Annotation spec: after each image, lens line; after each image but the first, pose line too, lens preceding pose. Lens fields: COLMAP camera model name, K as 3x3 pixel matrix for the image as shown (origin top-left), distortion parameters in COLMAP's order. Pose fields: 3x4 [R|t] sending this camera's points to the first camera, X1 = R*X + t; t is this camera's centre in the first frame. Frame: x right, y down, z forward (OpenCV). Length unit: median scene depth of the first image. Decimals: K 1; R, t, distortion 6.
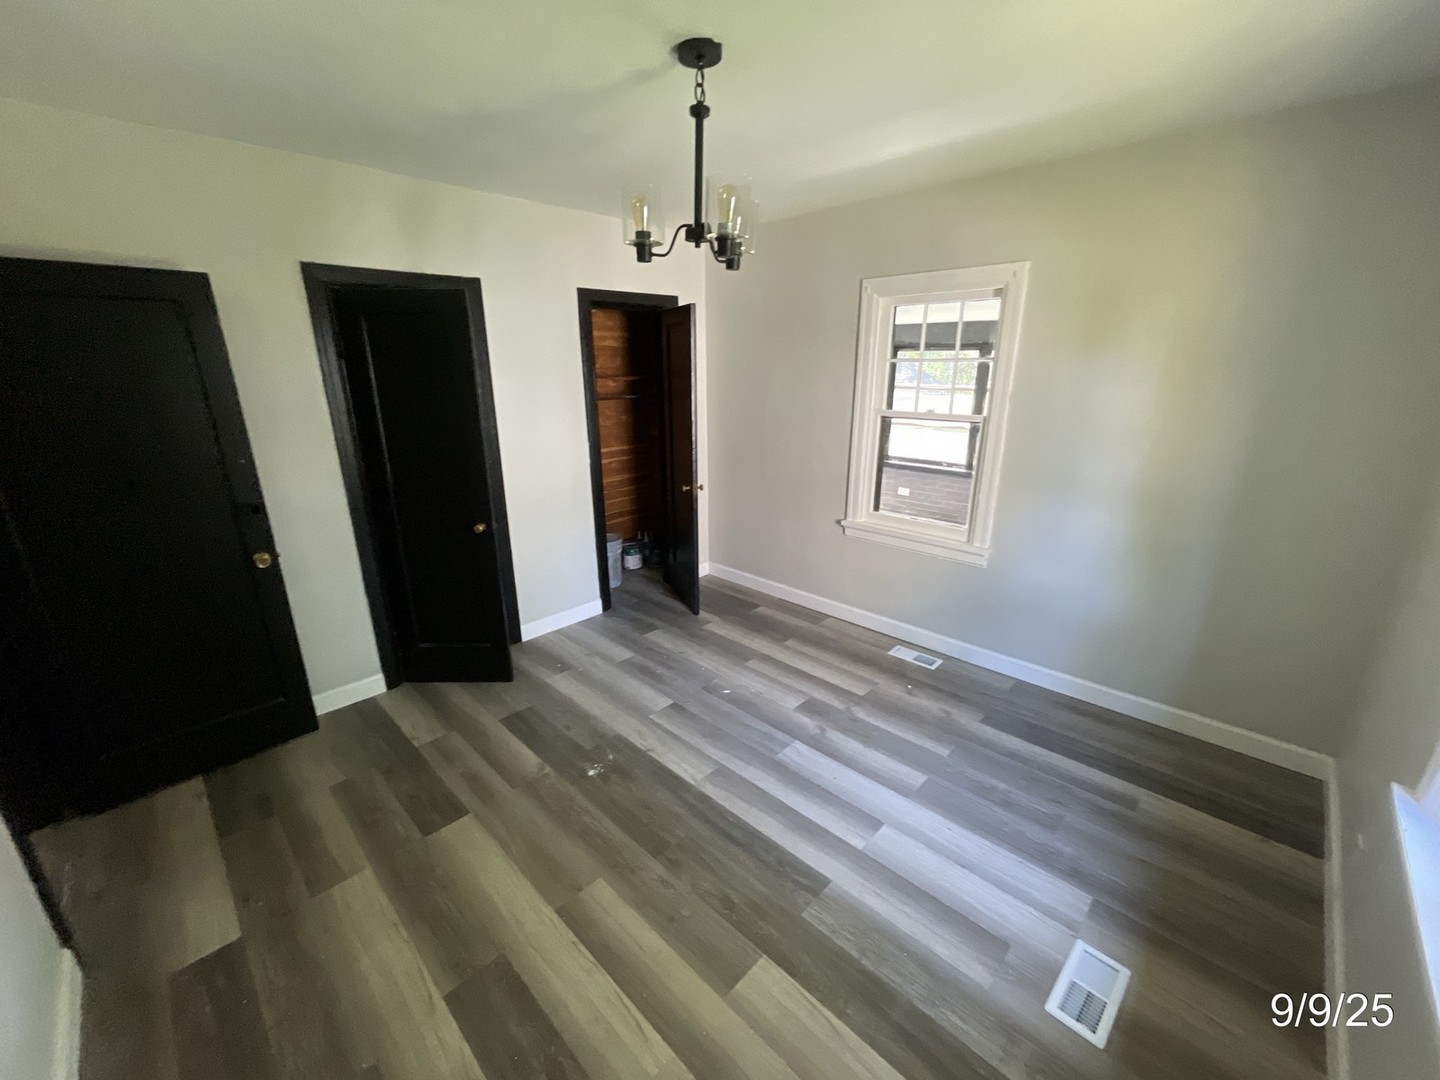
lens RADIAL K [[579.6, 0, 718.4], [0, 579.6, 546.2], [0, 0, 1]] dist [-0.000905, -0.000069]
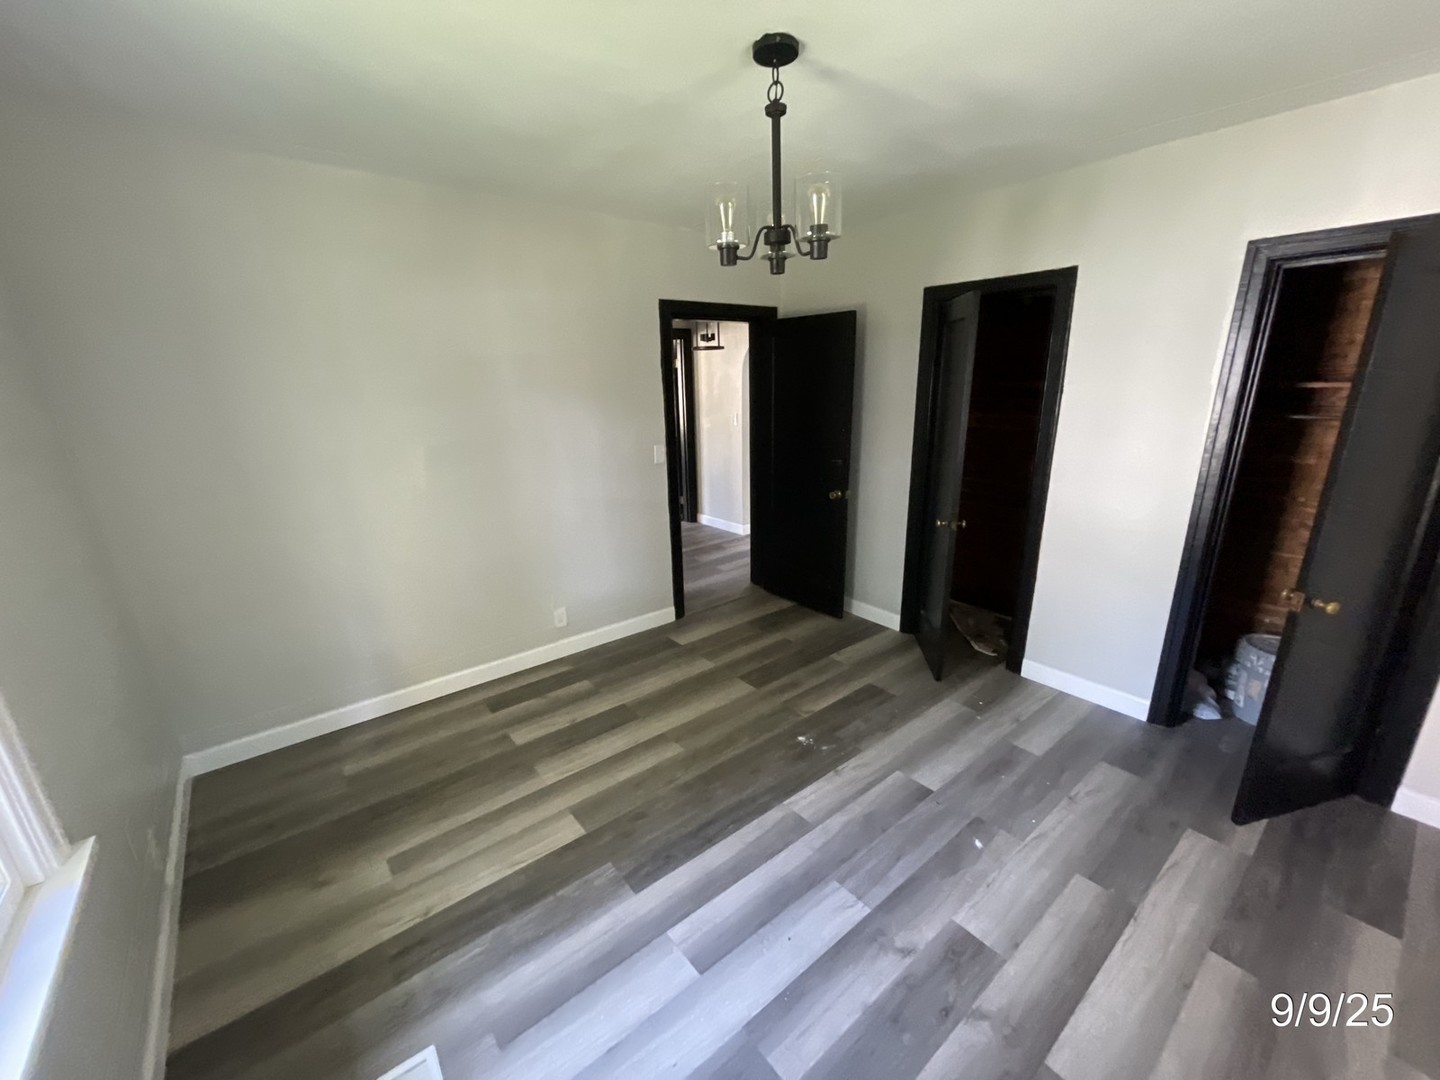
lens RADIAL K [[579.6, 0, 718.4], [0, 579.6, 546.2], [0, 0, 1]] dist [-0.000905, -0.000069]
pose [[-0.115866, 0.294008, -0.948754, 0.695826], [-0.282481, 0.905991, 0.315254, -0.229441], [0.952250, 0.304532, -0.021922, 0.720551]]
